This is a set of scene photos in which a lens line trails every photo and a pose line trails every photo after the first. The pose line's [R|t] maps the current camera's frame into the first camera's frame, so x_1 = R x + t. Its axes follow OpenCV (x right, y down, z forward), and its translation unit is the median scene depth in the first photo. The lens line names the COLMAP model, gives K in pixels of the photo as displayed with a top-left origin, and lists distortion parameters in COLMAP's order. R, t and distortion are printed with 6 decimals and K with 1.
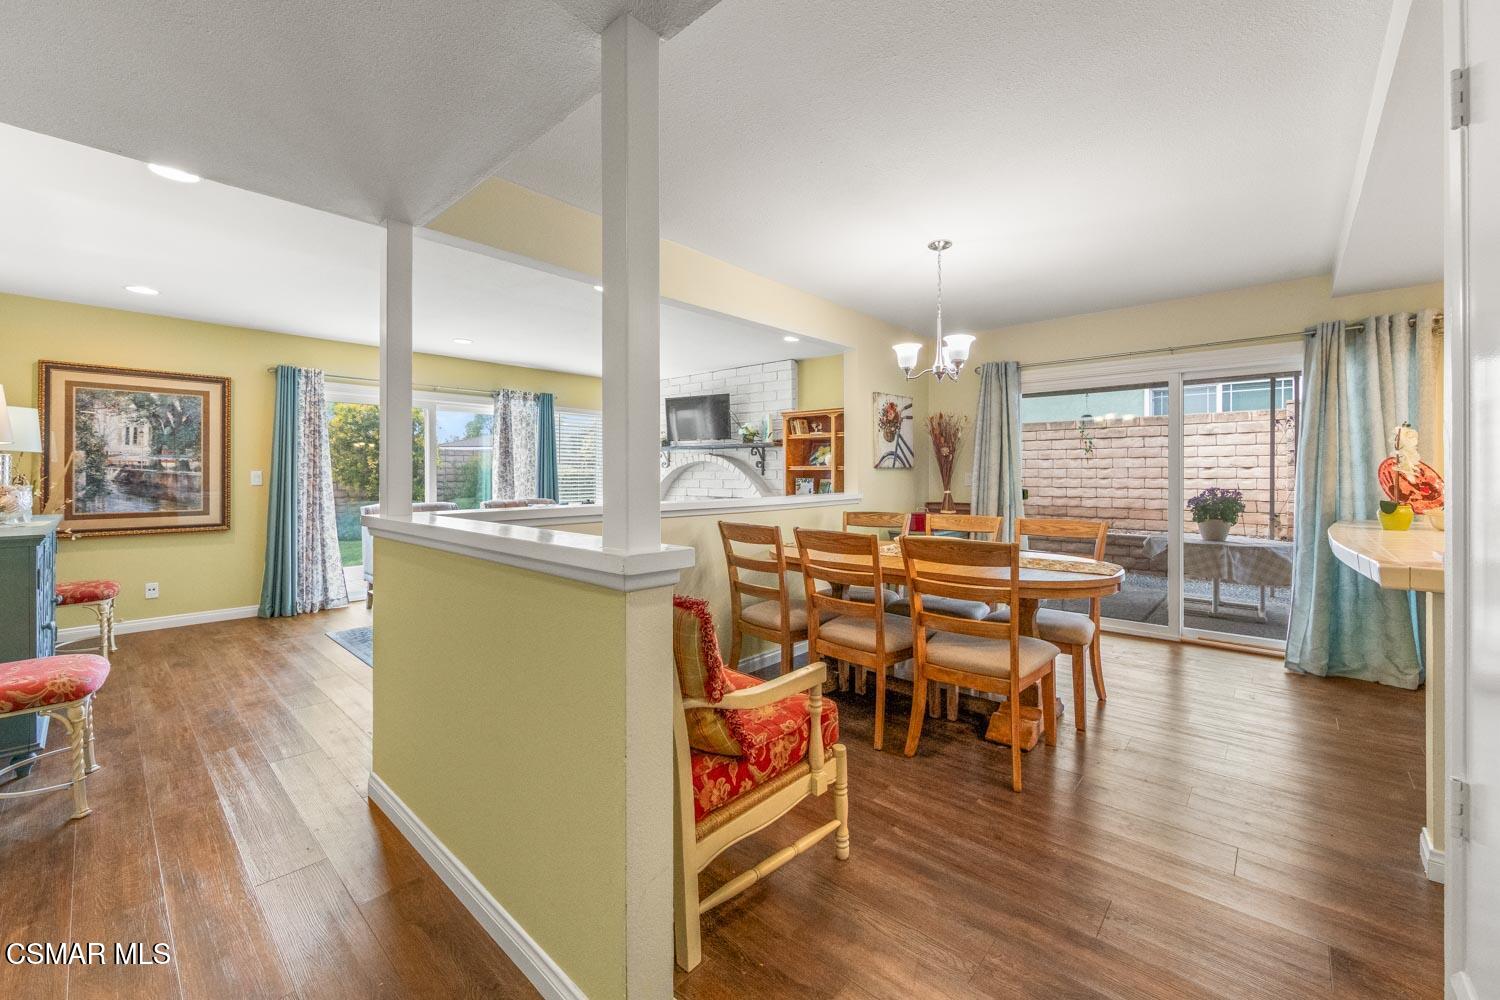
lens RADIAL K [[597.1, 0, 749.6], [0, 597.1, 473.6], [0, 0, 1]] dist [-0.001049, -0.000125]
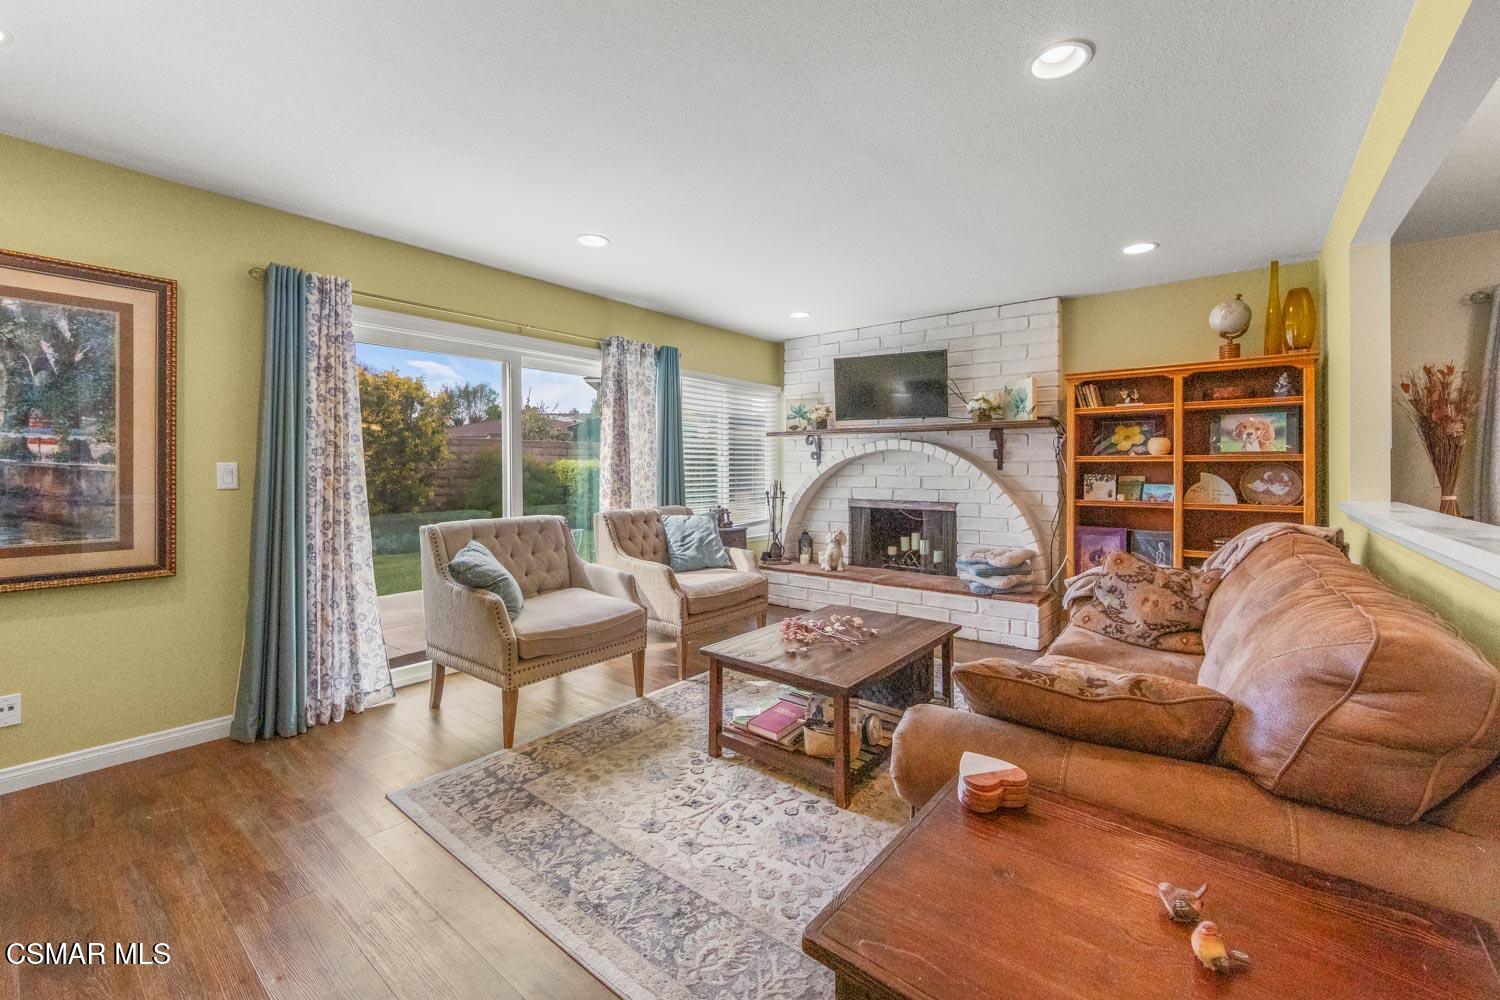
lens RADIAL K [[607.7, 0, 753.4], [0, 607.7, 468.8], [0, 0, 1]] dist [-0.000007, -0.000120]
pose [[0.998064, -0.000096, 0.062192, -0.389986], [0.000064, 1.000000, 0.000520, 0.001032], [-0.062192, -0.000515, 0.998064, 0.428240]]
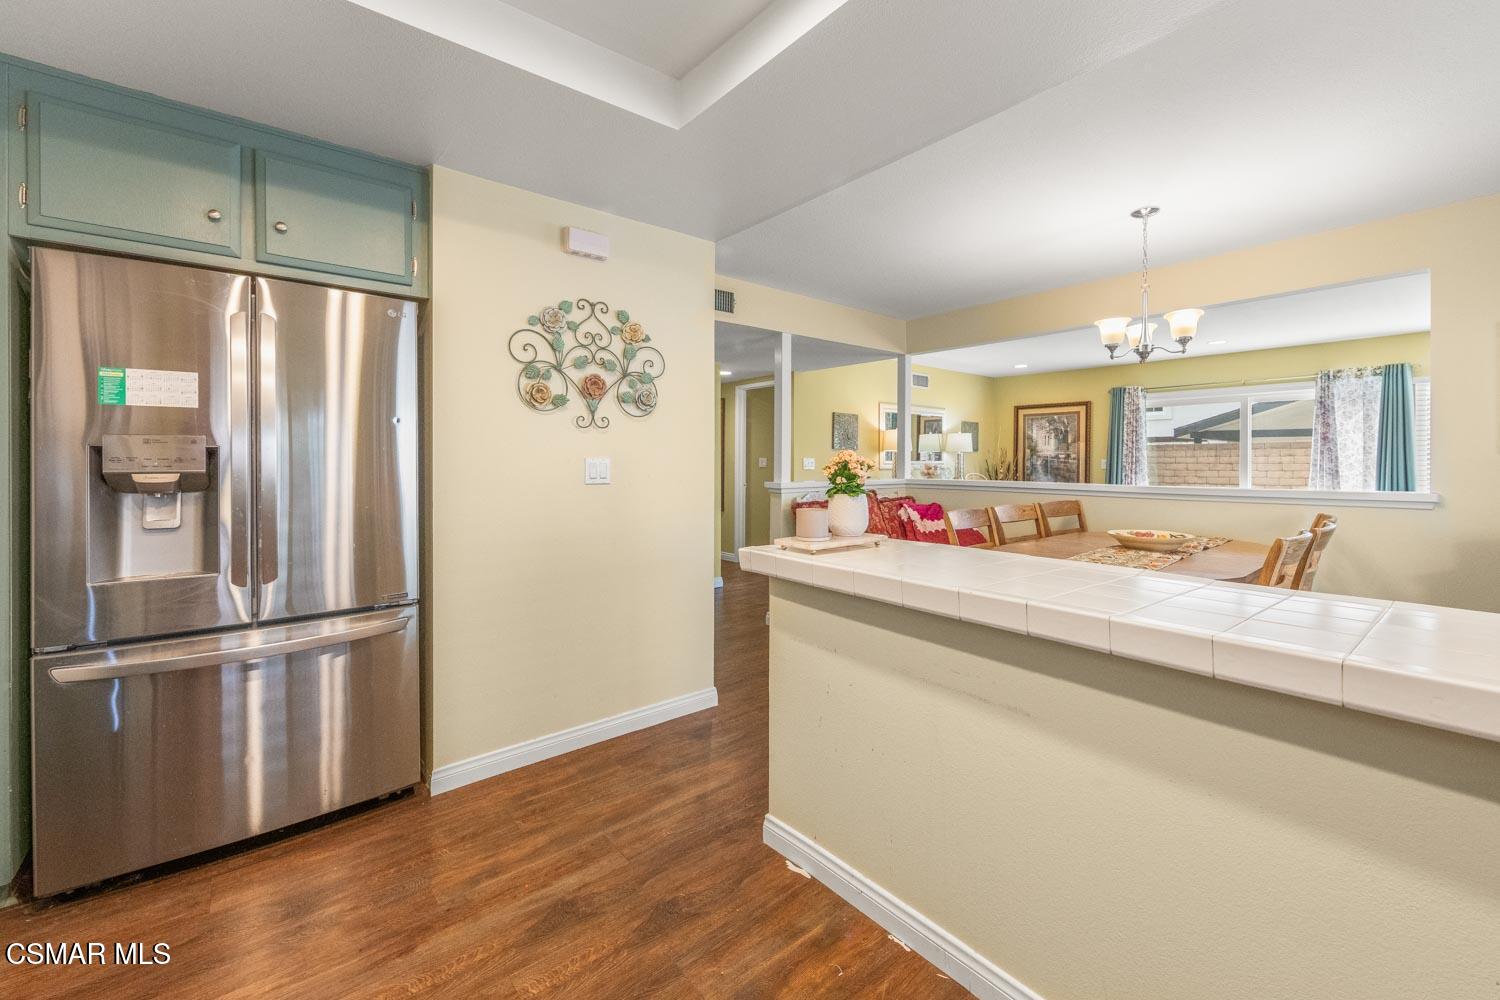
lens RADIAL K [[607.7, 0, 753.4], [0, 607.7, 468.8], [0, 0, 1]] dist [-0.000007, -0.000120]
pose [[-0.146397, 0.013894, -0.989128, 0.827816], [-0.001441, 0.999897, 0.014258, -0.001773], [0.989225, 0.003513, -0.146362, 0.339322]]
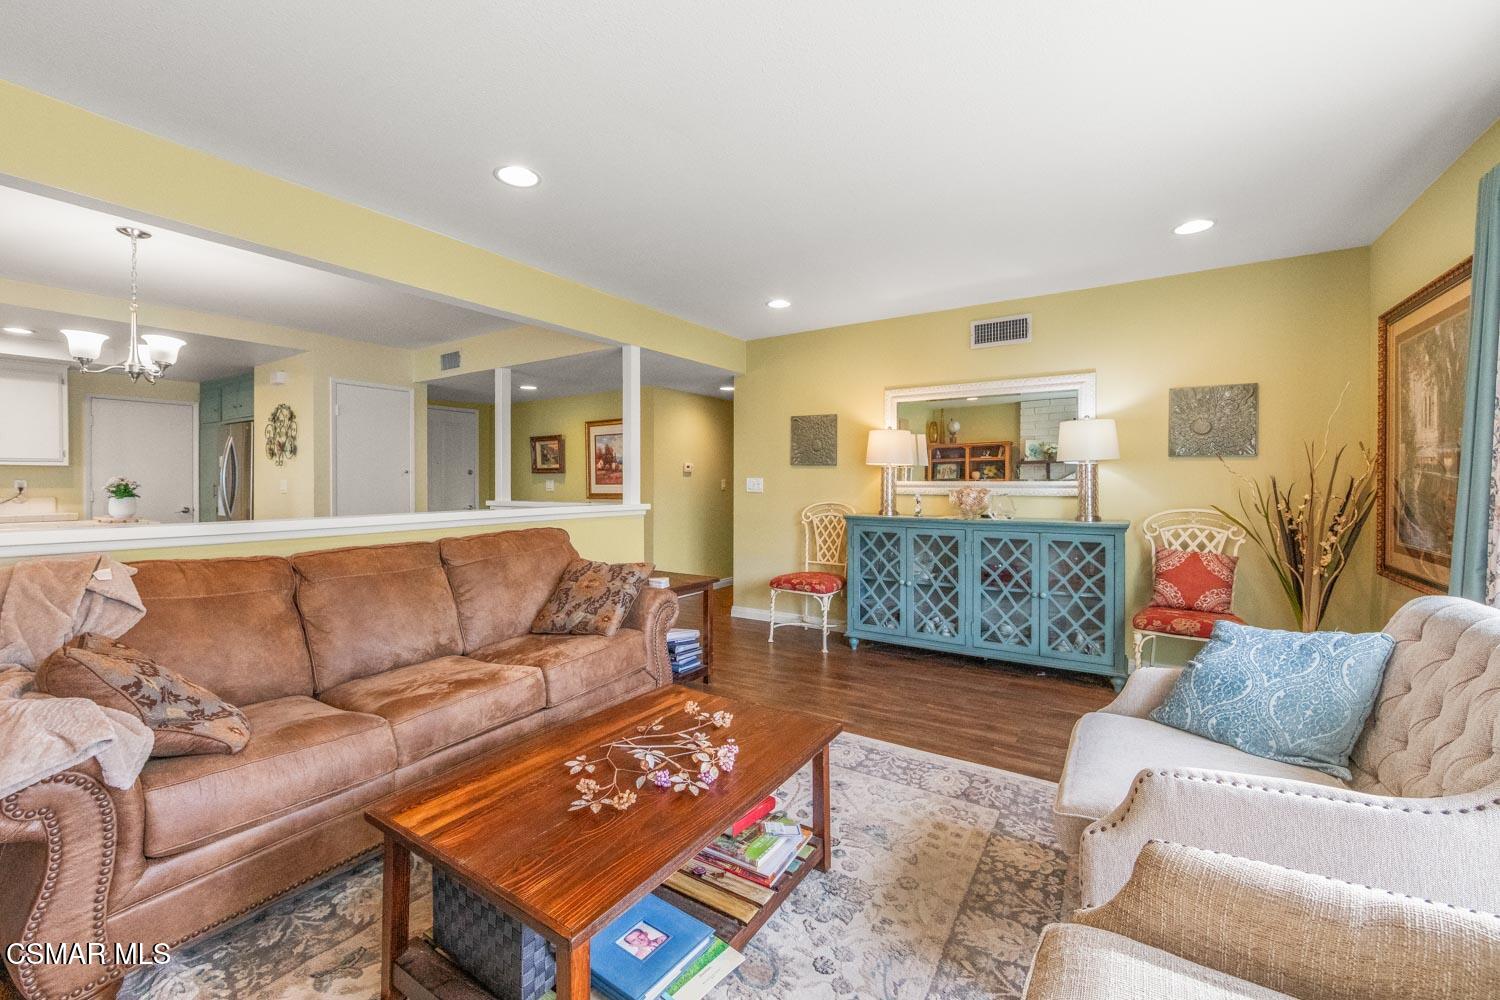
lens RADIAL K [[597.1, 0, 749.6], [0, 597.1, 473.6], [0, 0, 1]] dist [-0.001049, -0.000125]
pose [[-0.987349, -0.003463, -0.158523, -0.291400], [-0.000389, 0.999811, -0.019419, 0.004170], [0.158560, -0.019112, -0.987164, 1.265979]]
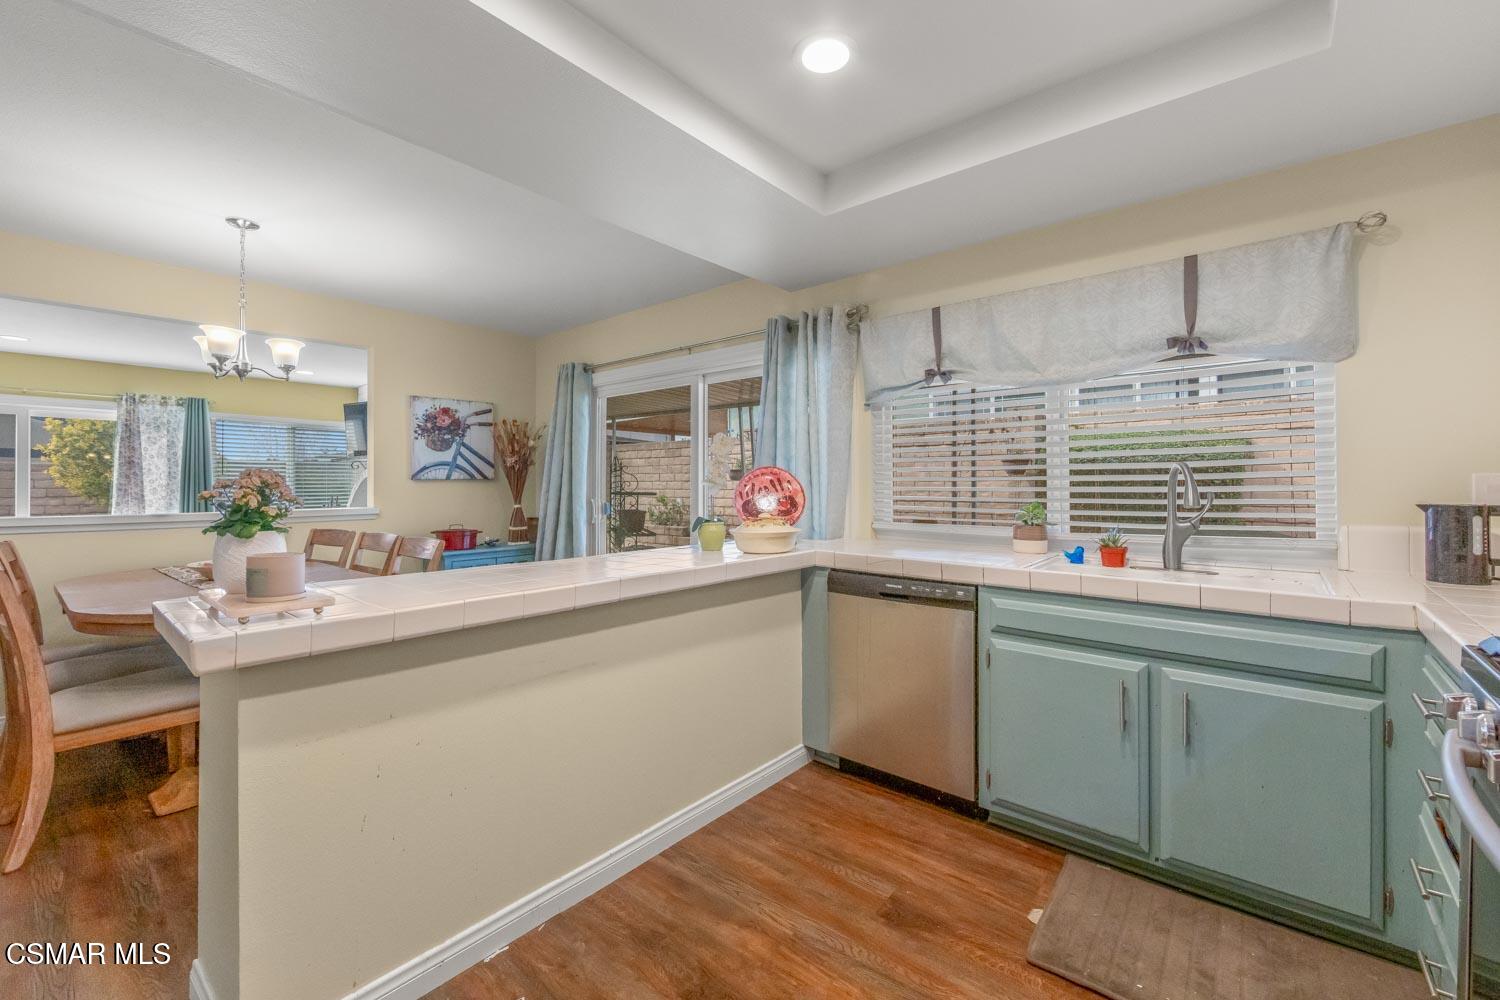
lens RADIAL K [[614.6, 0, 744.9], [0, 614.6, 479.8], [0, 0, 1]] dist [-0.001052, 0.000032]
pose [[0.999484, -0.001814, 0.032062, 0.629074], [0.002041, 0.999973, -0.007042, -0.001449], [-0.032049, 0.007103, 0.999461, 0.049710]]
